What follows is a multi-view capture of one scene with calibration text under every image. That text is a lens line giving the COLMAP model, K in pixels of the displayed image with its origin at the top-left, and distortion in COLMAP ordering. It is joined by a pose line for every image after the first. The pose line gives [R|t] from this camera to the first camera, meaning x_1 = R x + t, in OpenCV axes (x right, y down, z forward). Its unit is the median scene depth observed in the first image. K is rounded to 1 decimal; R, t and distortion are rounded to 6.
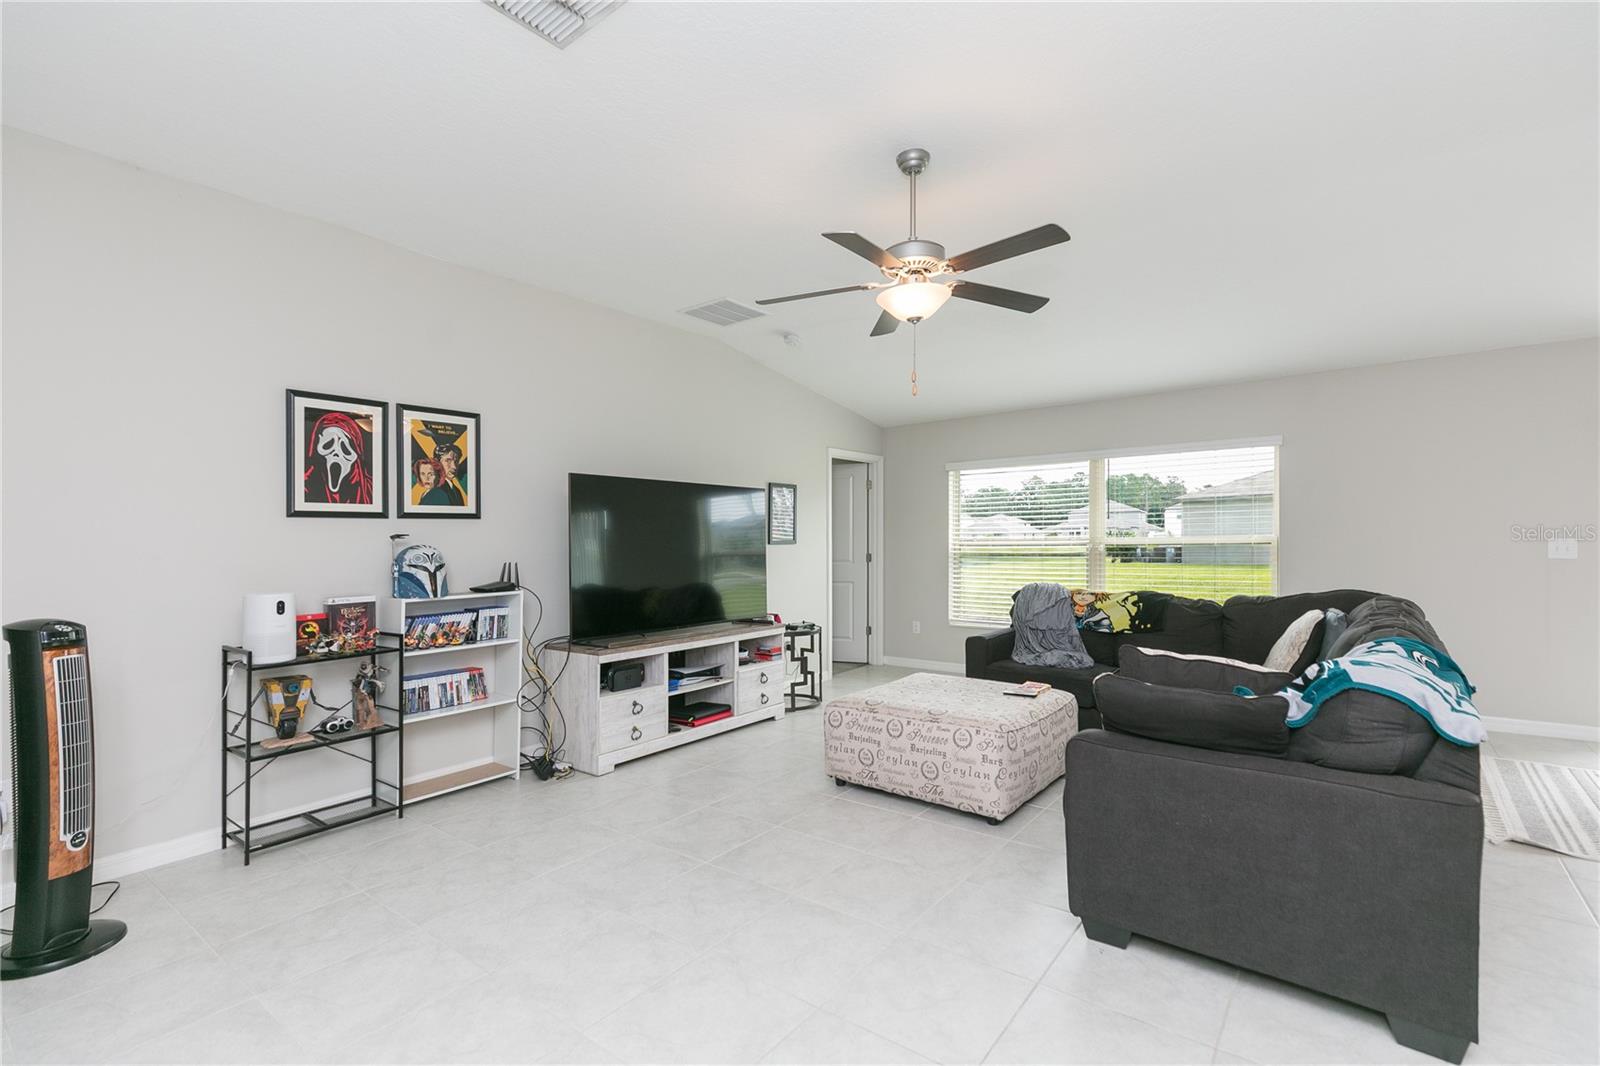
lens RADIAL K [[708.3, 0, 846.8], [0, 708.3, 534.6], [0, 0, 1]] dist [-0.000739, 0.000269]
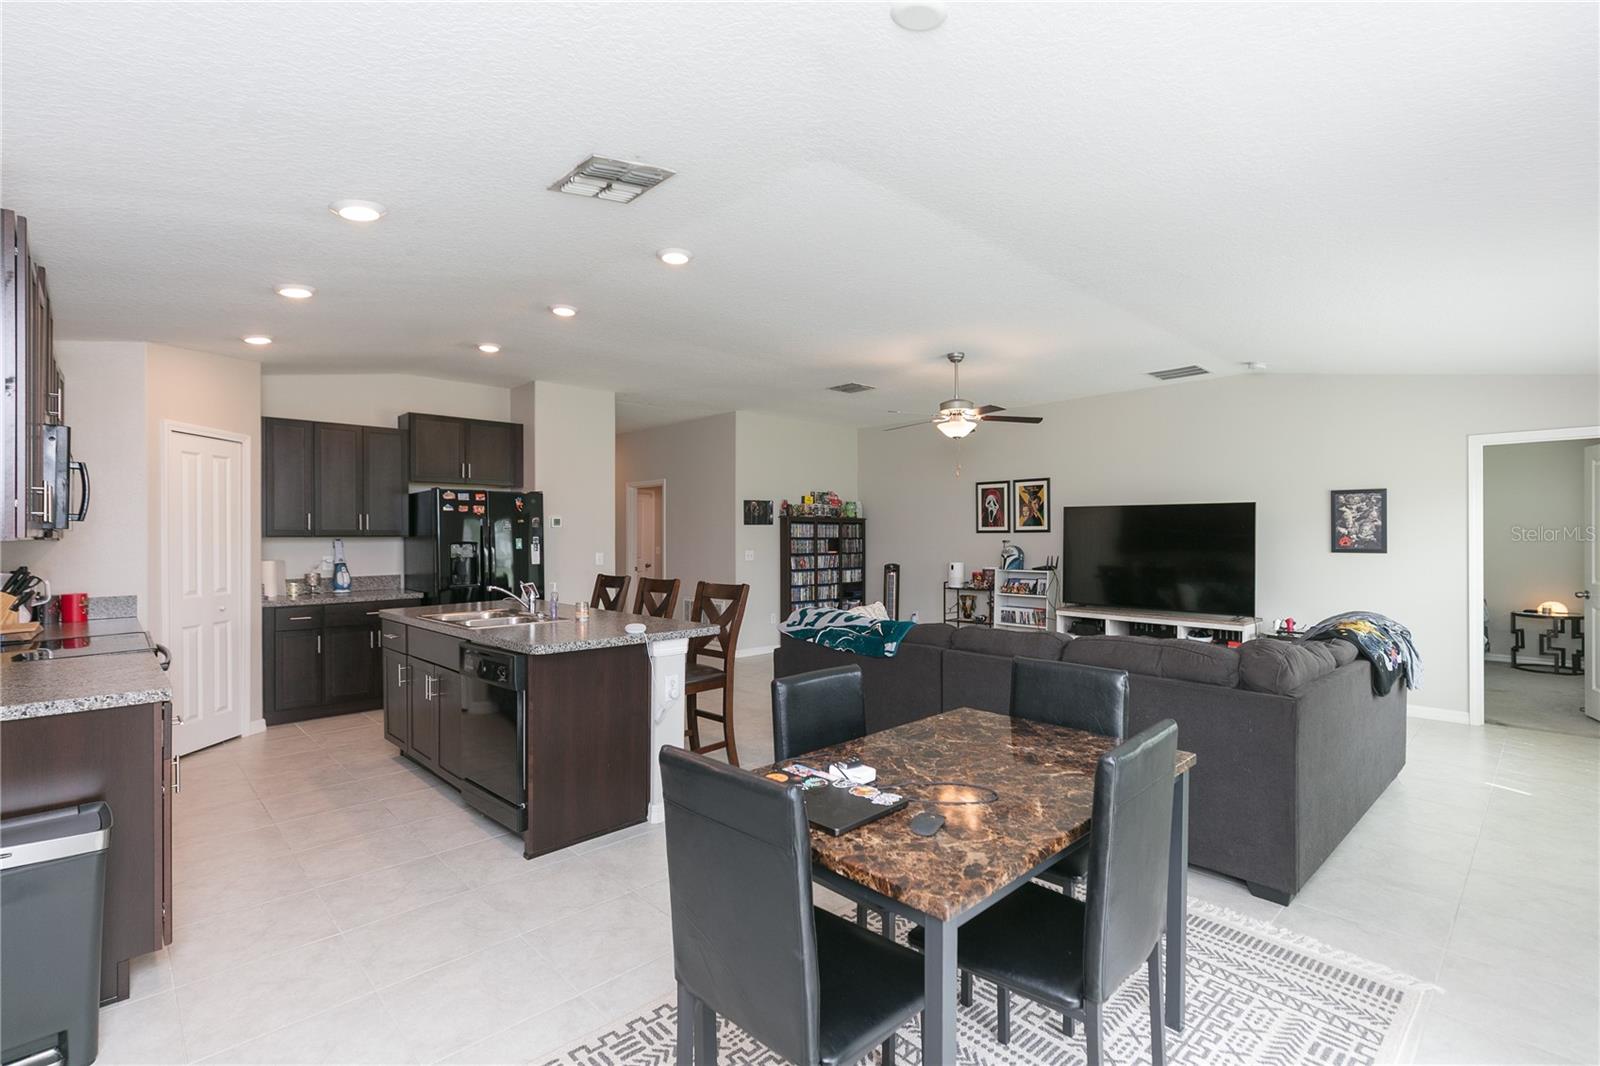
lens RADIAL K [[736.5, 0, 793.7], [0, 736.5, 529.1], [0, 0, 1]] dist [0.010505, -0.000238]
pose [[-0.164377, 0.004462, -0.986387, 1.733773], [0.006049, 0.999976, 0.003516, -0.047589], [0.986379, -0.005389, -0.164400, 0.716933]]
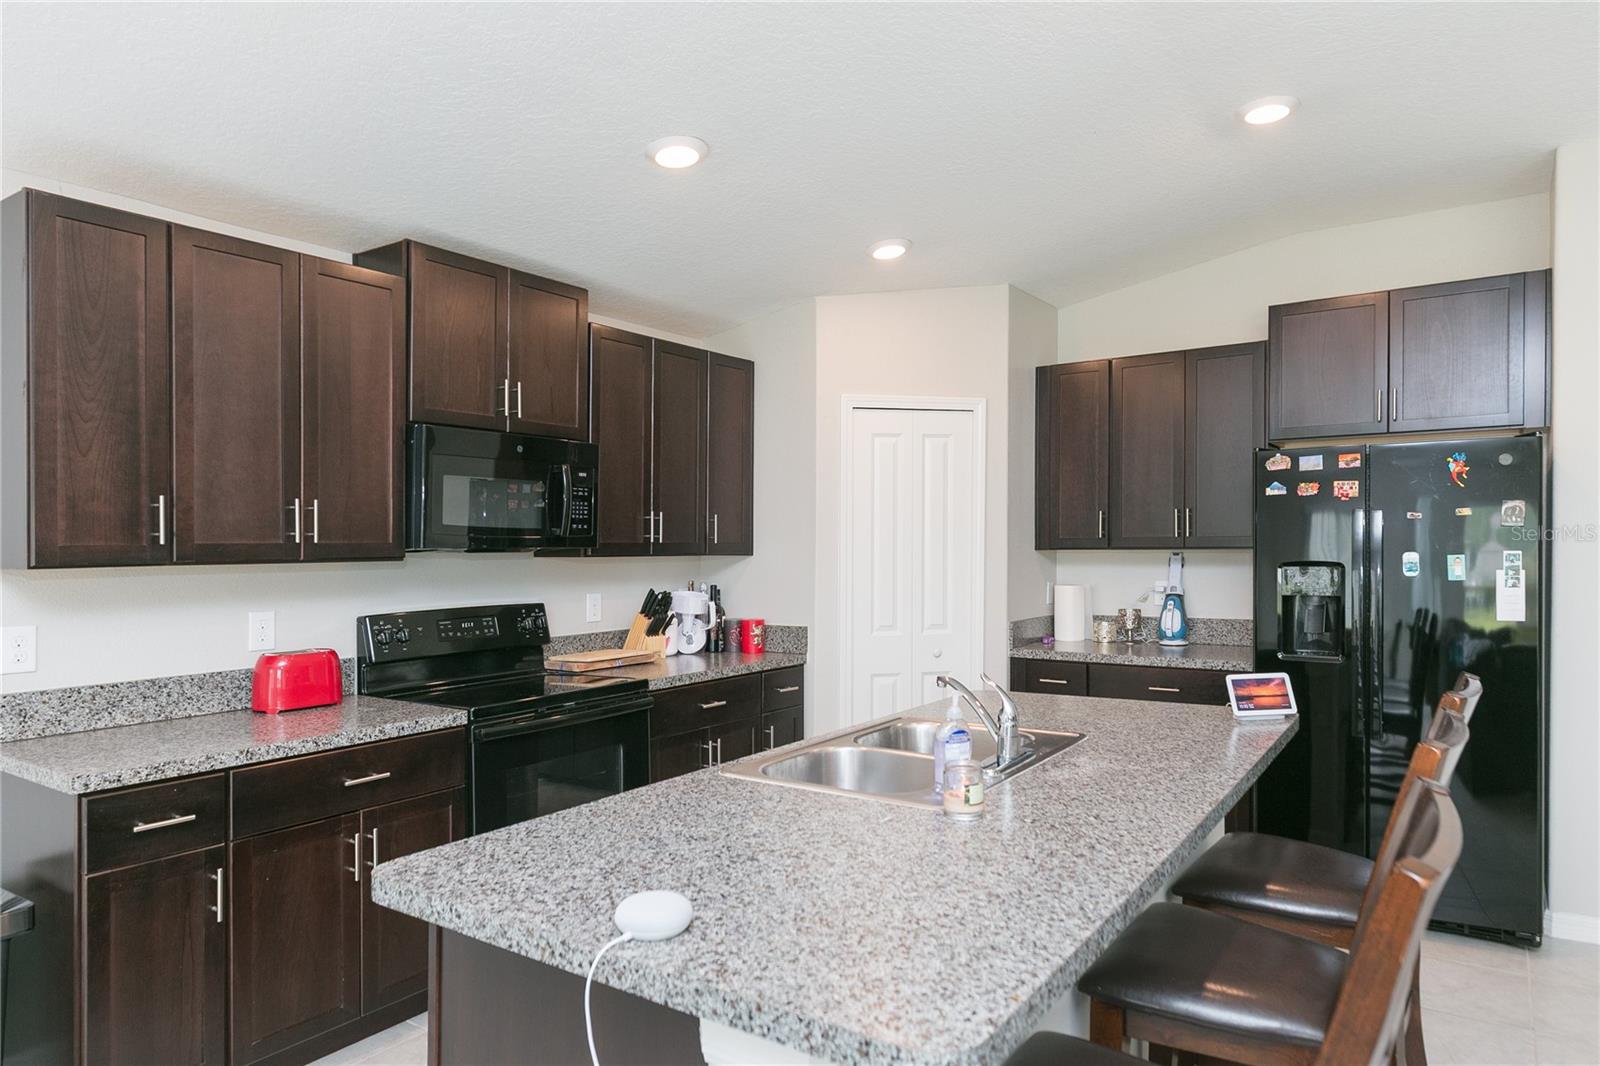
lens RADIAL K [[982.2, 0, 813.5], [0, 982.2, 547.6], [0, 0, 1]] dist [-0.001106, 0.000876]
pose [[-0.998976, 0.020519, -0.040320, 0.753652], [0.020378, 0.999785, 0.003897, -0.046216], [0.040392, 0.003071, -0.999179, 0.703335]]
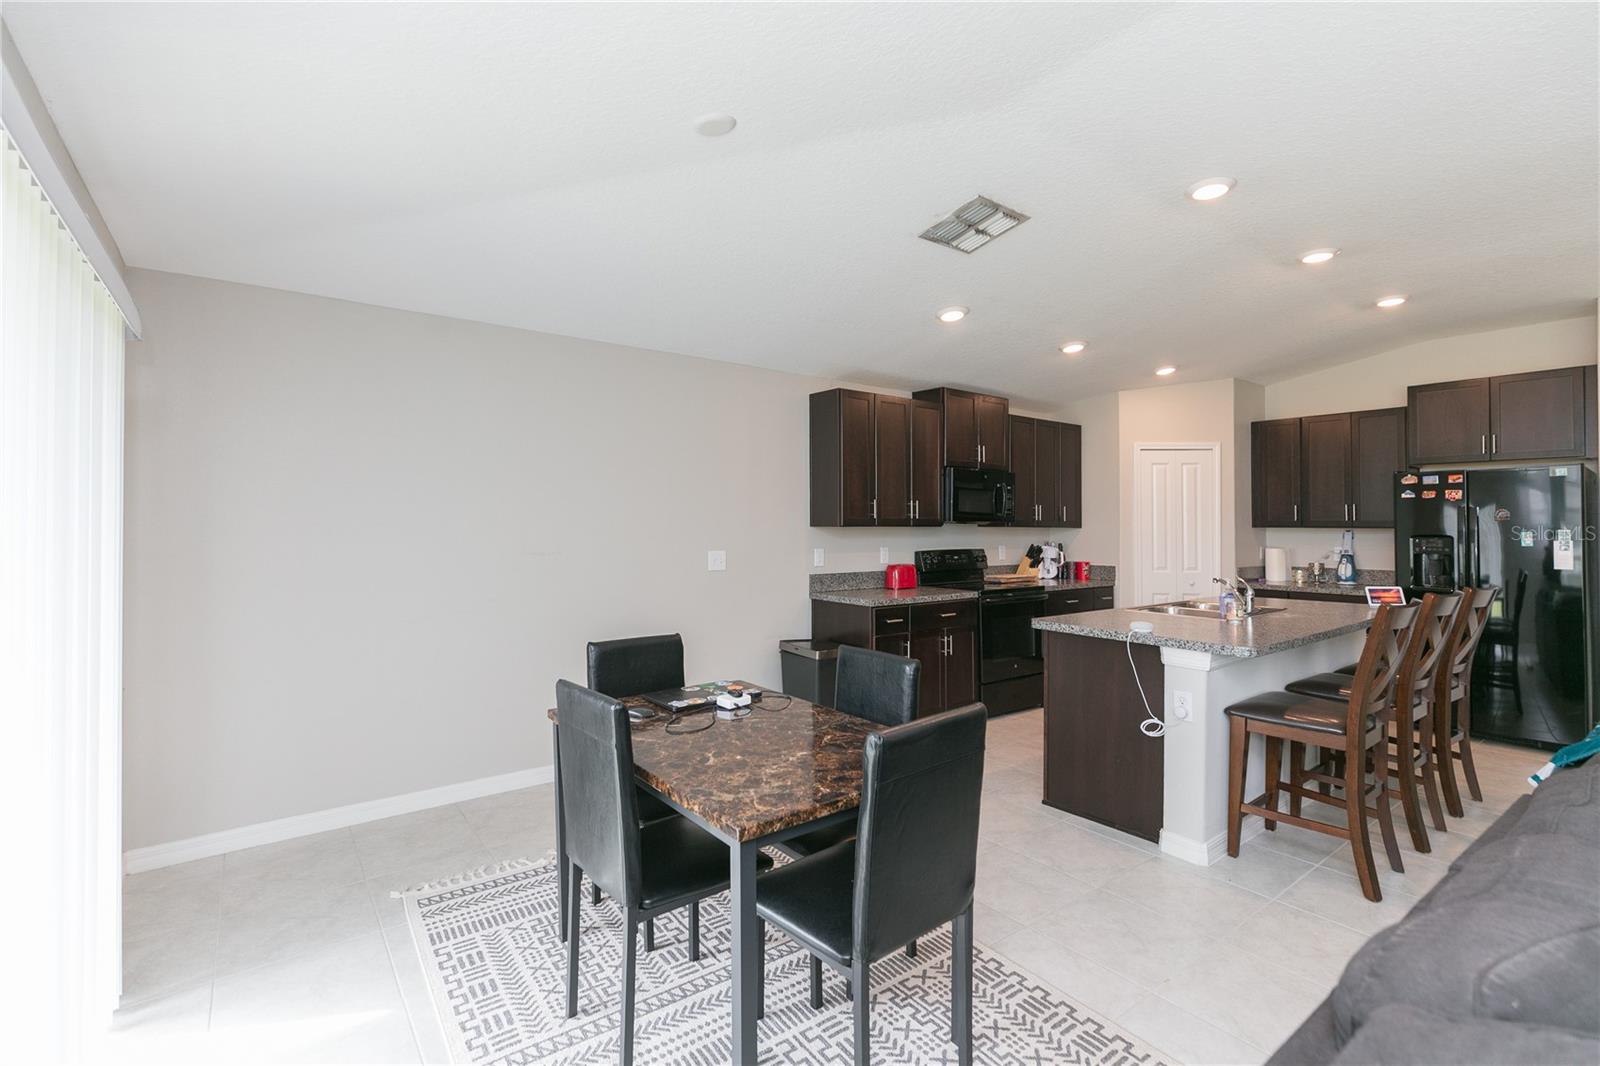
lens RADIAL K [[723.9, 0, 802.2], [0, 723.9, 496.4], [0, 0, 1]] dist [-0.000413, 0.000297]
pose [[-0.961679, 0.018541, 0.273550, 0.956703], [0.007362, 0.999097, -0.041837, -0.040967], [-0.274078, -0.038220, -0.960948, 1.332847]]
